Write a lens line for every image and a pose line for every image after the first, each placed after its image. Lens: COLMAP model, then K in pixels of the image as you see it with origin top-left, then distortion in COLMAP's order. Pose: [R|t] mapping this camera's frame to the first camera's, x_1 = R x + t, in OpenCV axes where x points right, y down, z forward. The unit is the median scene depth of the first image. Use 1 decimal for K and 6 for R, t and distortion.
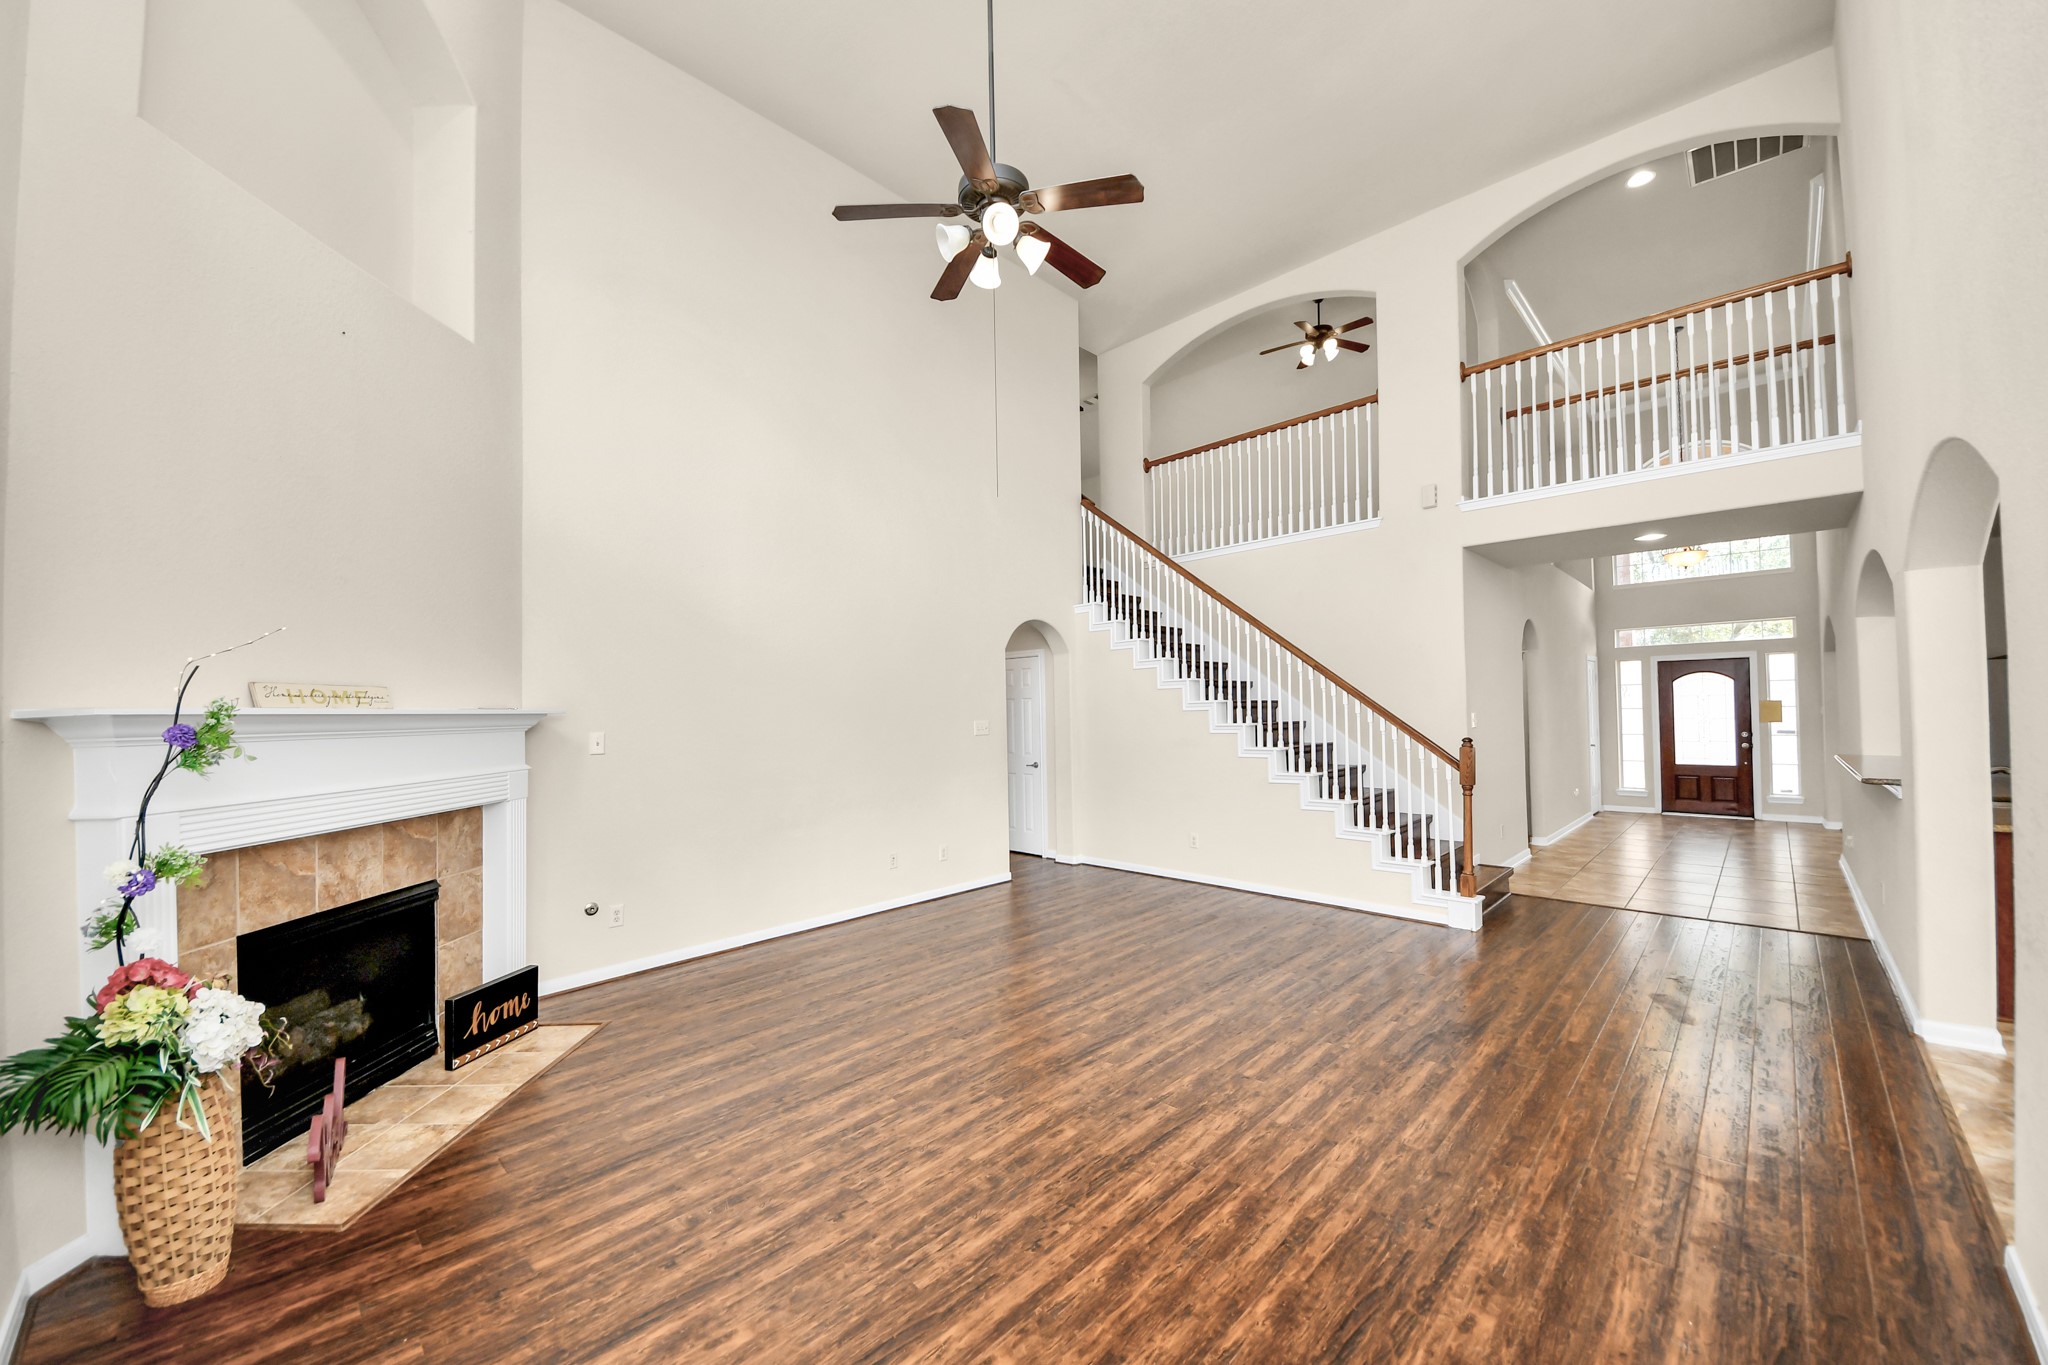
lens RADIAL K [[744.6, 0, 1029.9], [0, 744.6, 698.1], [0, 0, 1]] dist [0.065640, -0.032979]
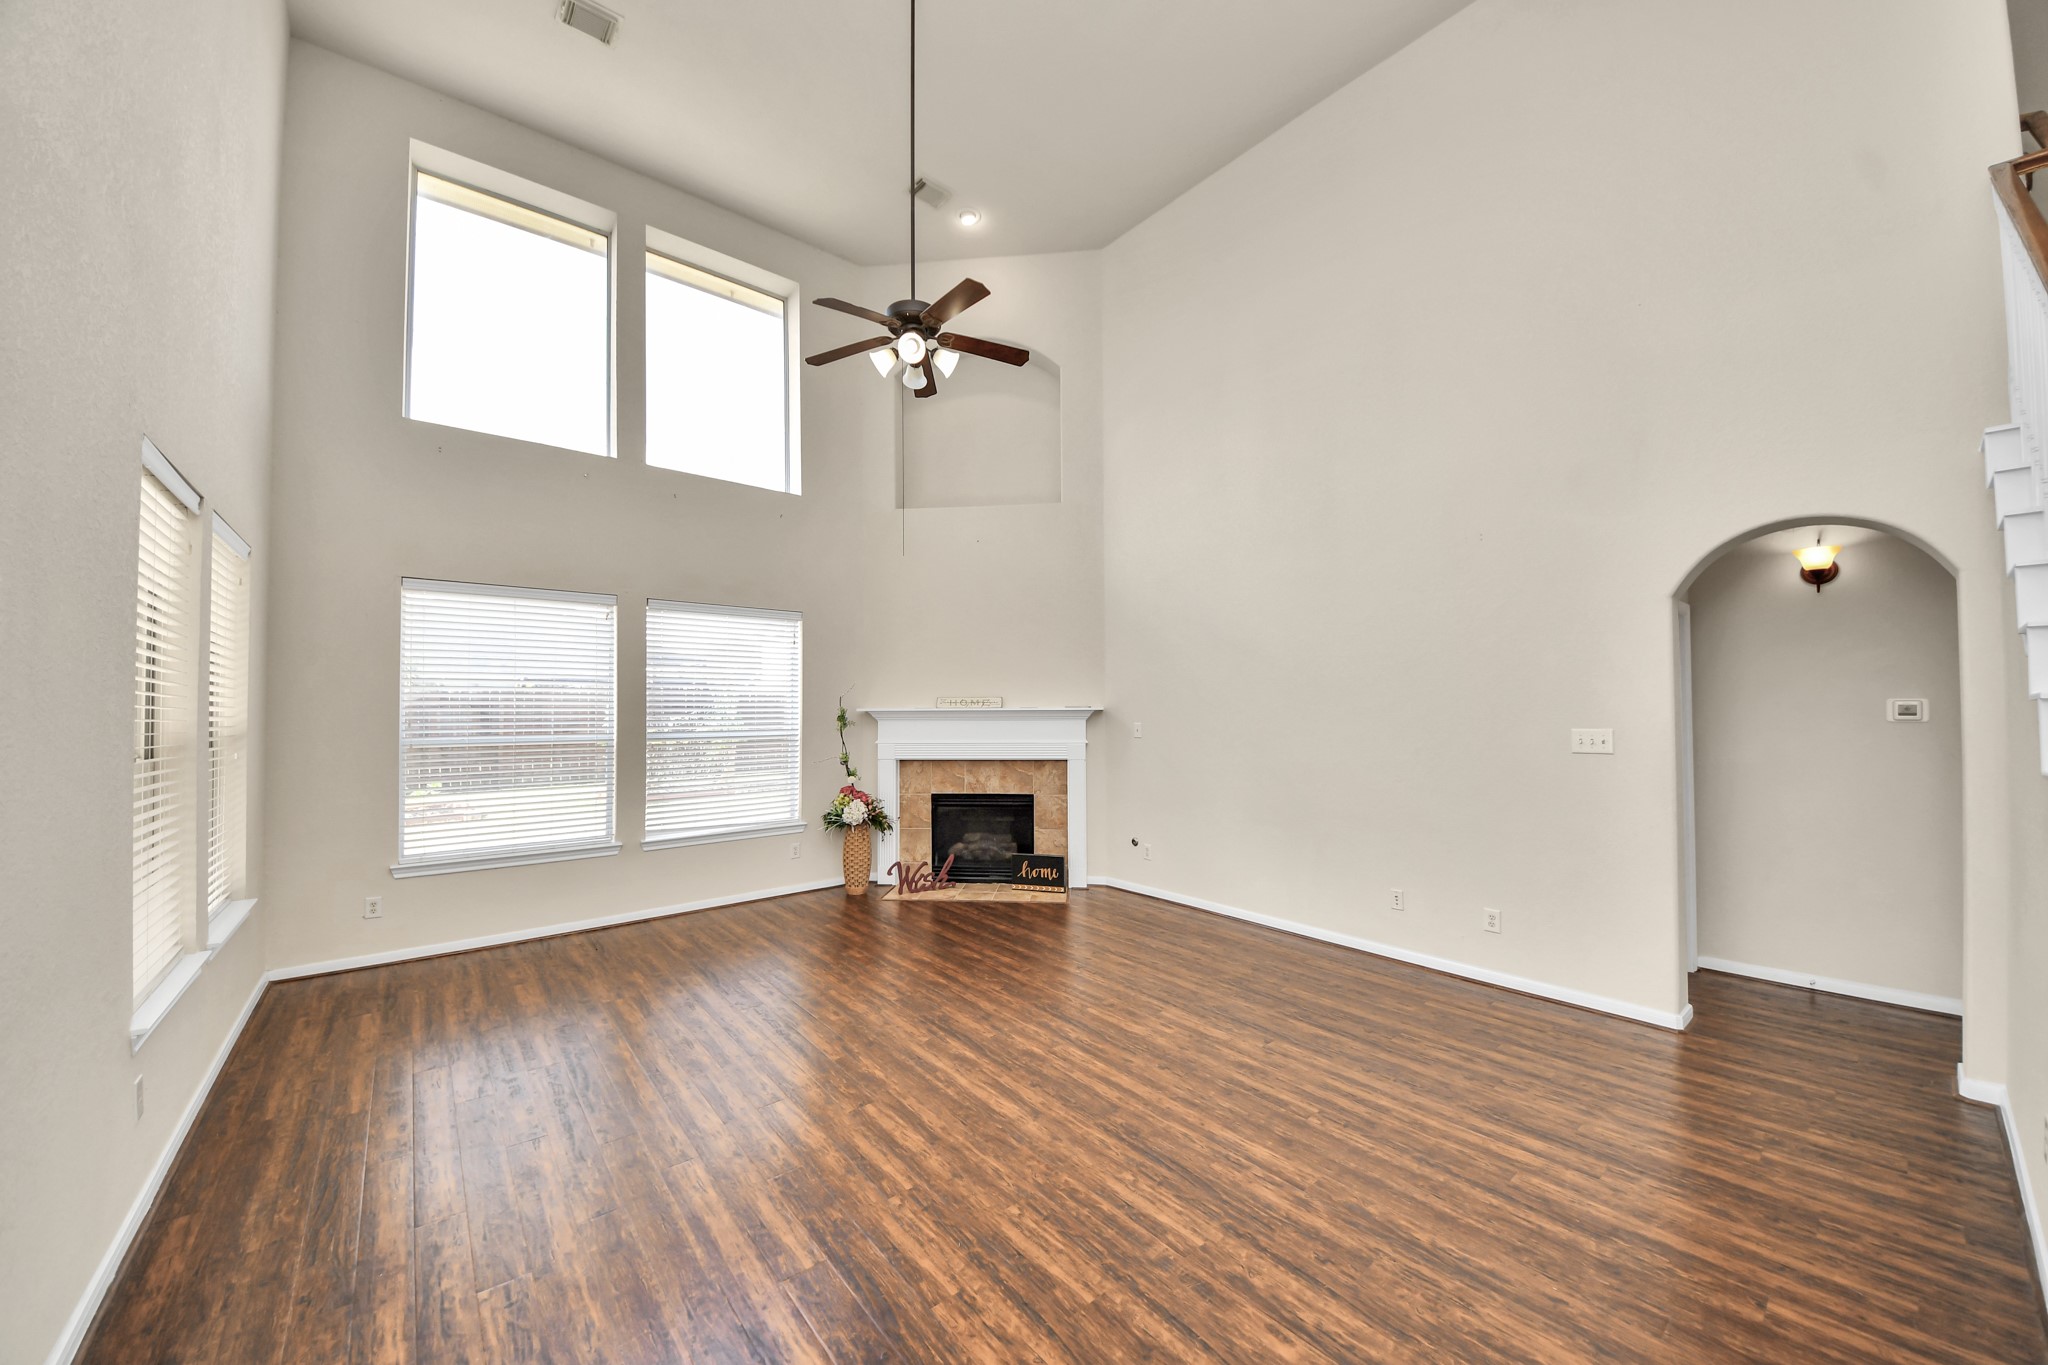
lens RADIAL K [[744.6, 0, 1029.9], [0, 744.6, 698.1], [0, 0, 1]] dist [0.065640, -0.032979]
pose [[-0.117044, -0.000633, -0.993127, 1.163884], [0.027684, 0.999609, -0.003900, 0.000041], [0.992741, -0.027950, -0.116981, 1.286950]]
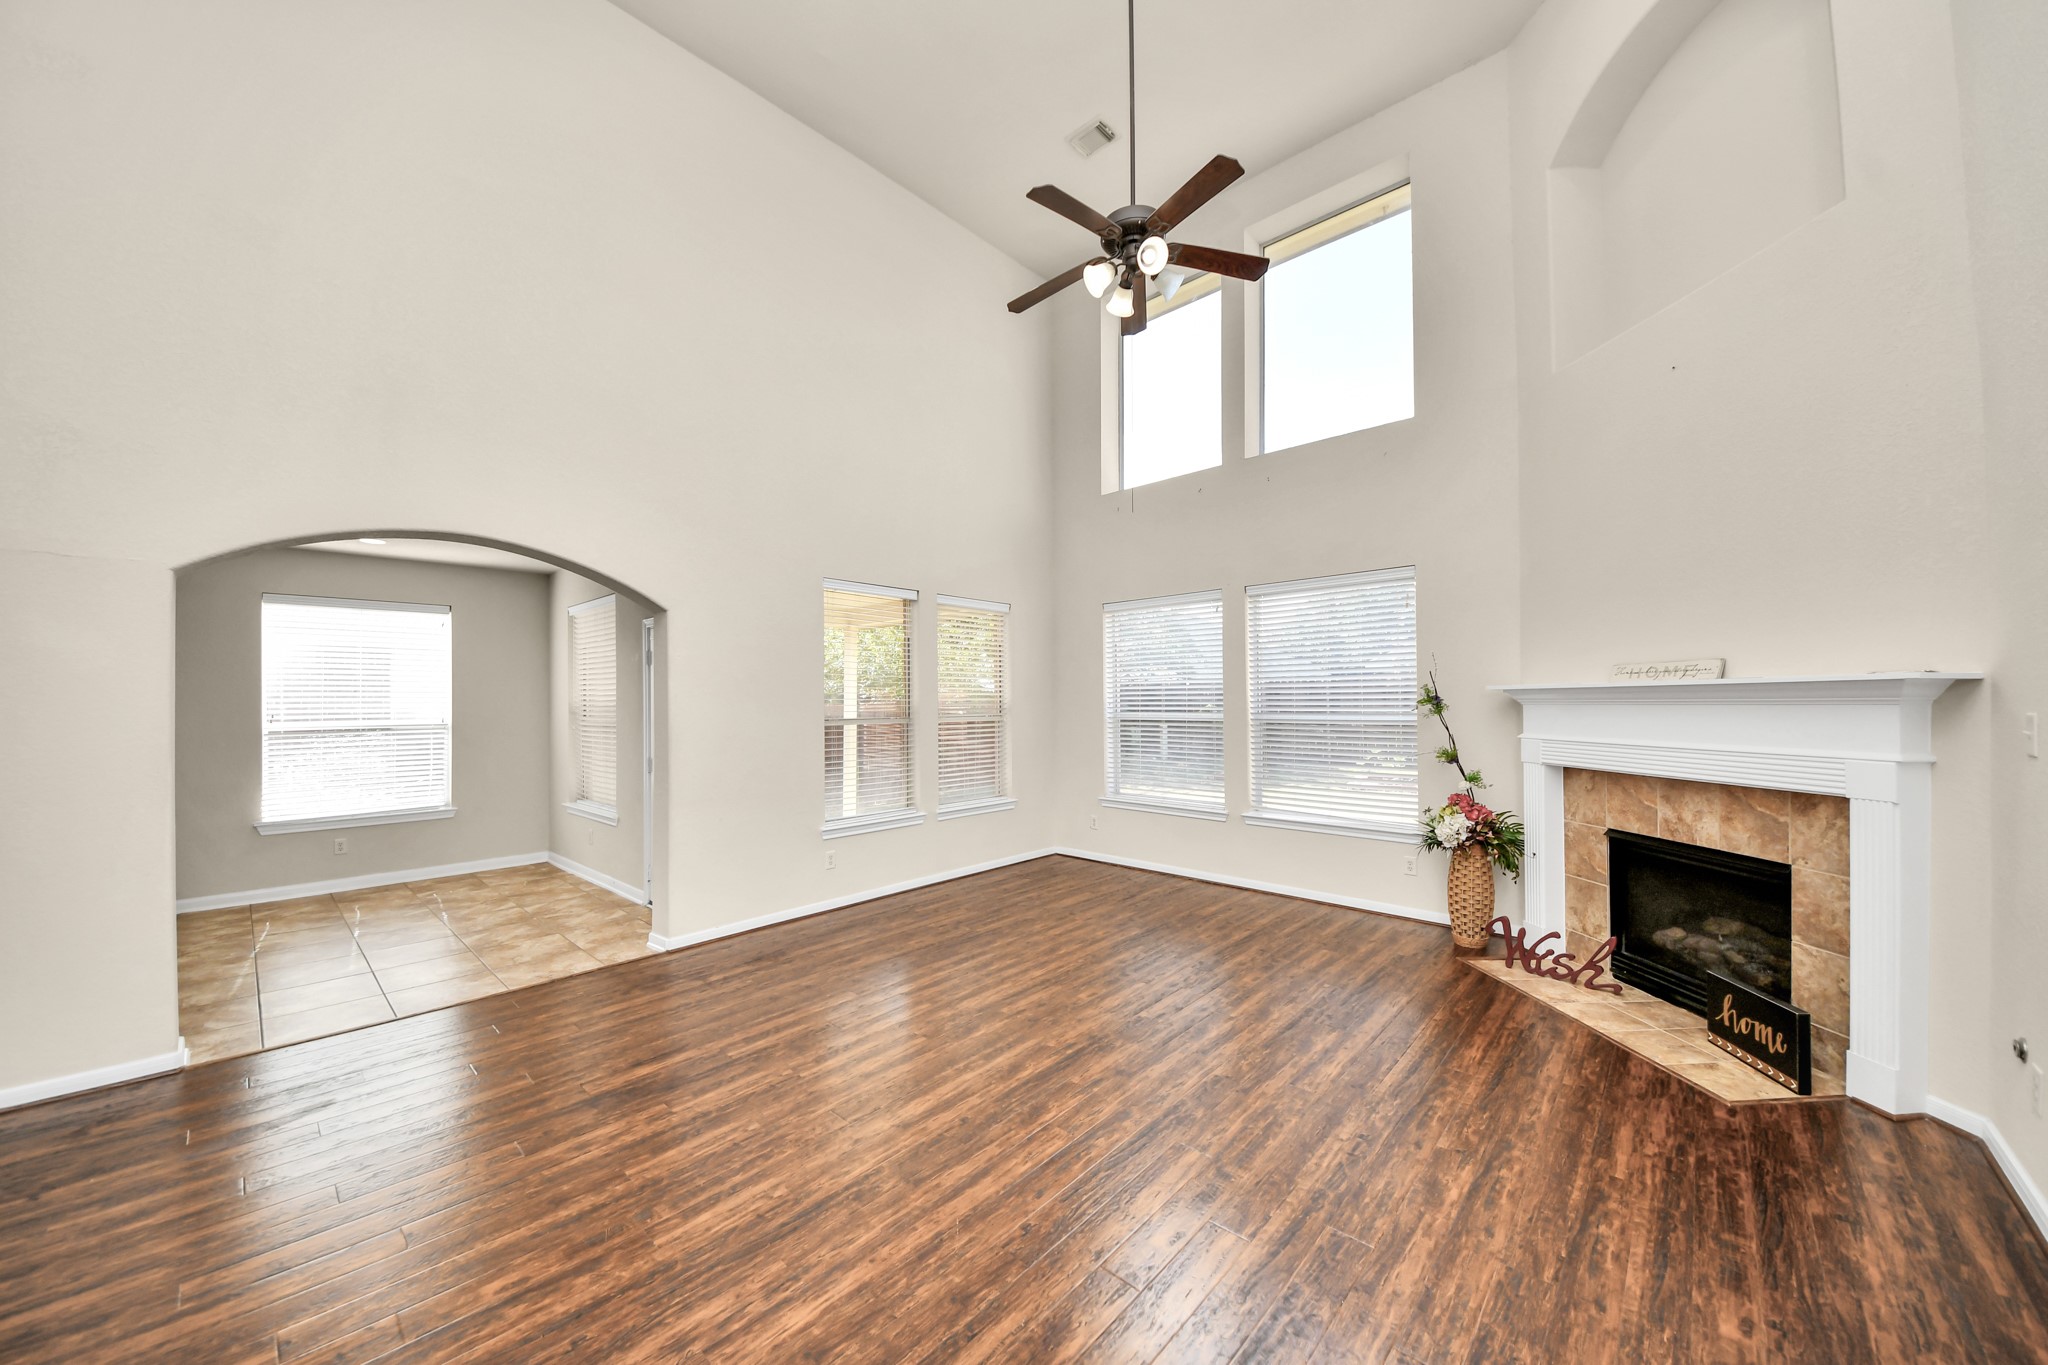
lens RADIAL K [[728.3, 0, 994.2], [0, 728.3, 706.5], [0, 0, 1]] dist [0.034455, -0.019193]
pose [[-0.999550, 0.024786, 0.016897, 0.151445], [0.024536, 0.999588, -0.014877, 0.041347], [-0.017259, -0.014455, -0.999747, 1.987815]]
